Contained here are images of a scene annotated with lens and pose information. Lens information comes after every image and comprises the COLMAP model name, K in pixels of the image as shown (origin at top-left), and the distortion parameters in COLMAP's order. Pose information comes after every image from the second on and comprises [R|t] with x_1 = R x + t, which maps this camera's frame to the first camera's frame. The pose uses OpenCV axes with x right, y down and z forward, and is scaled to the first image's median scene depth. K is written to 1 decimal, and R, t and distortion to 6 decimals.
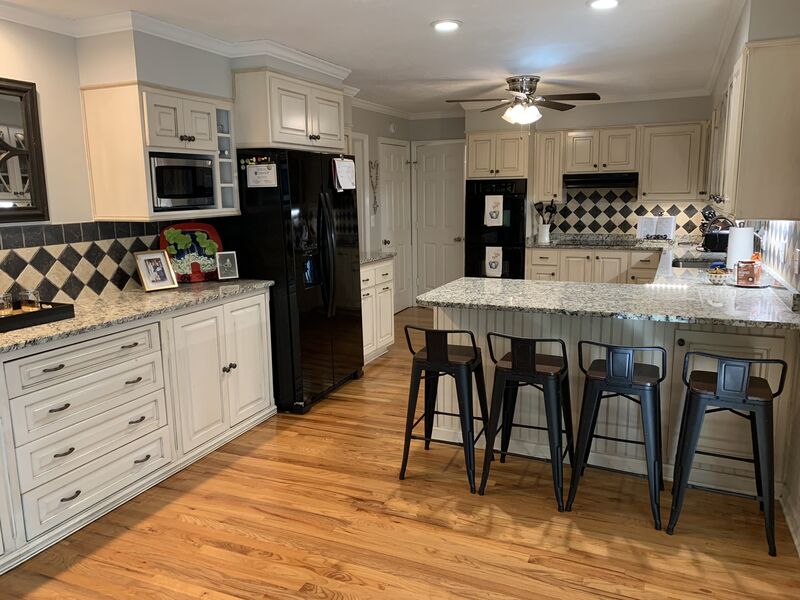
lens RADIAL K [[621.8, 0, 400.0], [0, 621.8, 300.0], [0, 0, 1]] dist [0.038360, -0.056088]
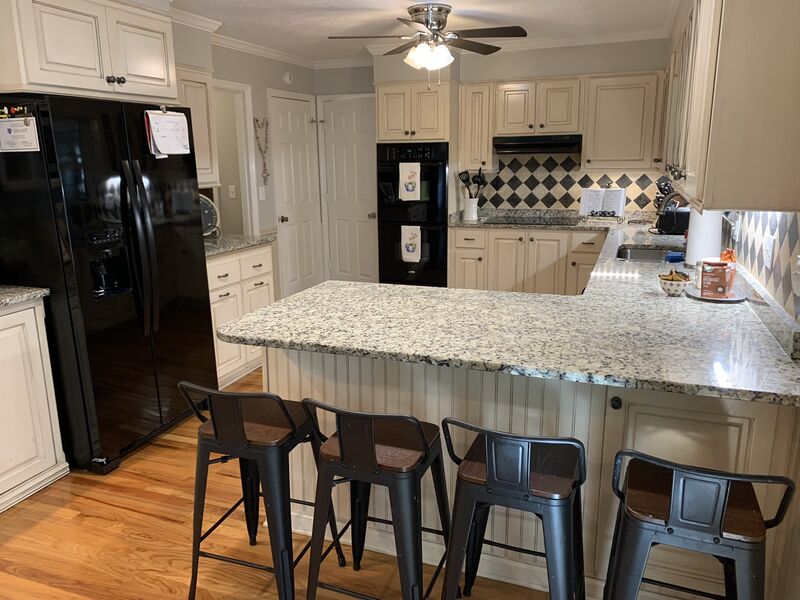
lens RADIAL K [[621.8, 0, 400.0], [0, 621.8, 300.0], [0, 0, 1]] dist [0.038360, -0.056088]
pose [[0.998298, -0.011437, 0.057195, 0.096033], [0.008301, 0.998464, 0.054780, -0.035267], [-0.057734, -0.054212, 0.996859, 0.189674]]
